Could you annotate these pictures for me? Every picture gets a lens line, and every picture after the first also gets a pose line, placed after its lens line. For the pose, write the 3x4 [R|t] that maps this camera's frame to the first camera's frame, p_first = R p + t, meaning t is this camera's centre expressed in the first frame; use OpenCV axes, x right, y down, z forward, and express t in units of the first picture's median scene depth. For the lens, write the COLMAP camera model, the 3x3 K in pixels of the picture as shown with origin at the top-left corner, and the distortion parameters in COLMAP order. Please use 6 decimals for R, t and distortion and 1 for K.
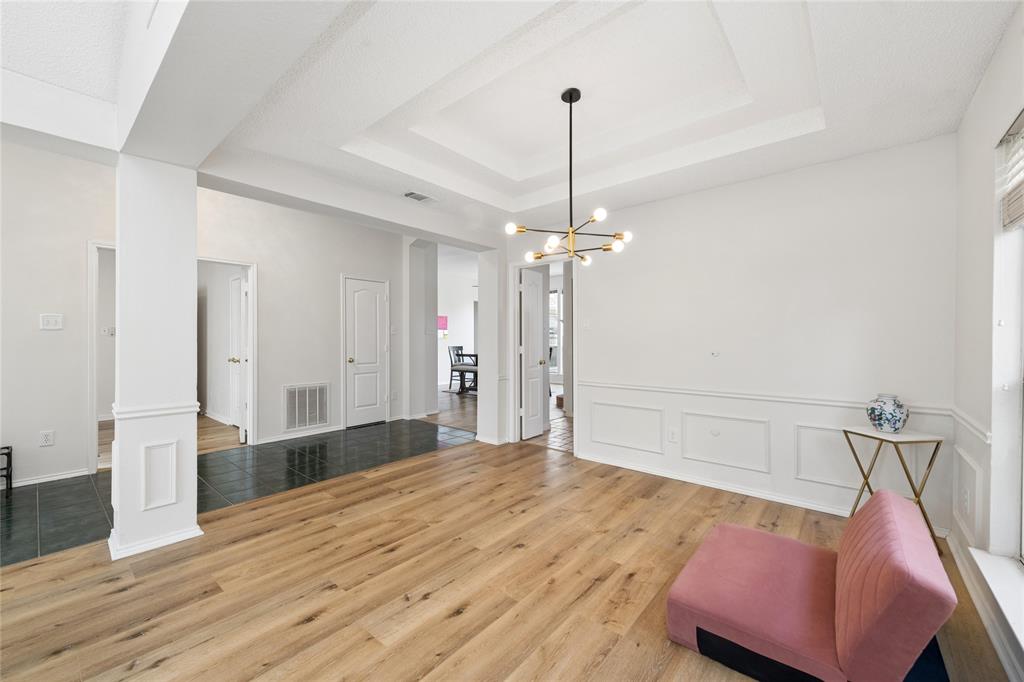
lens RADIAL K [[402.0, 0, 515.2], [0, 402.0, 341.0], [0, 0, 1]] dist [0.011890, -0.002130]
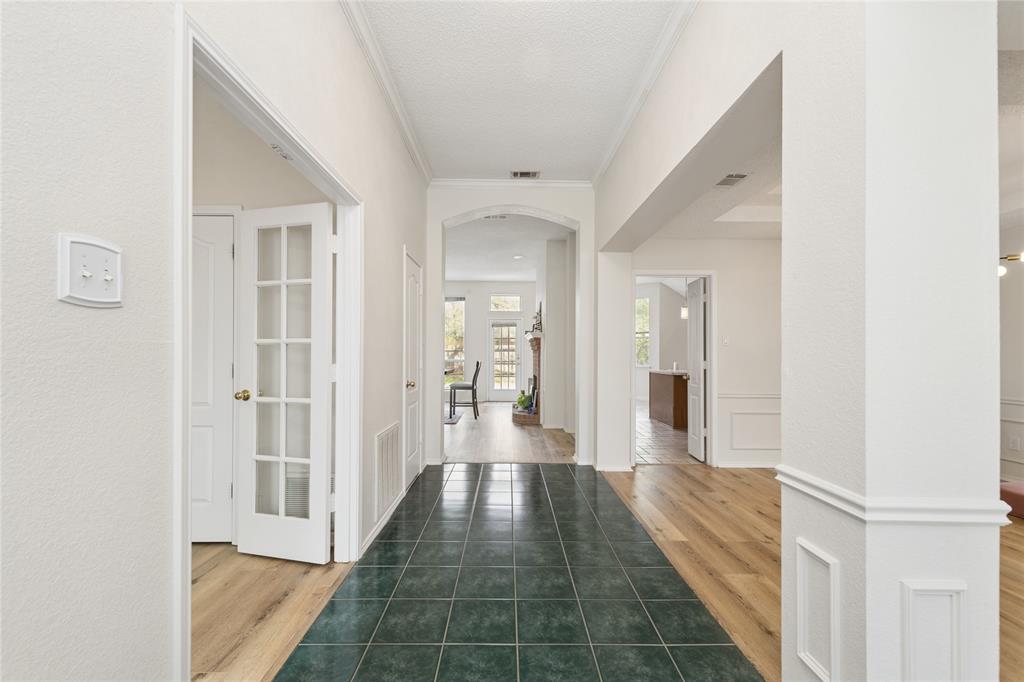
lens RADIAL K [[402.0, 0, 510.7], [0, 402.0, 354.2], [0, 0, 1]] dist [0.011890, -0.002130]
pose [[0.757312, 0.005356, 0.653031, -1.410756], [-0.006731, 0.999977, -0.000396, -0.001180], [-0.653019, -0.004096, 0.757331, 0.836392]]
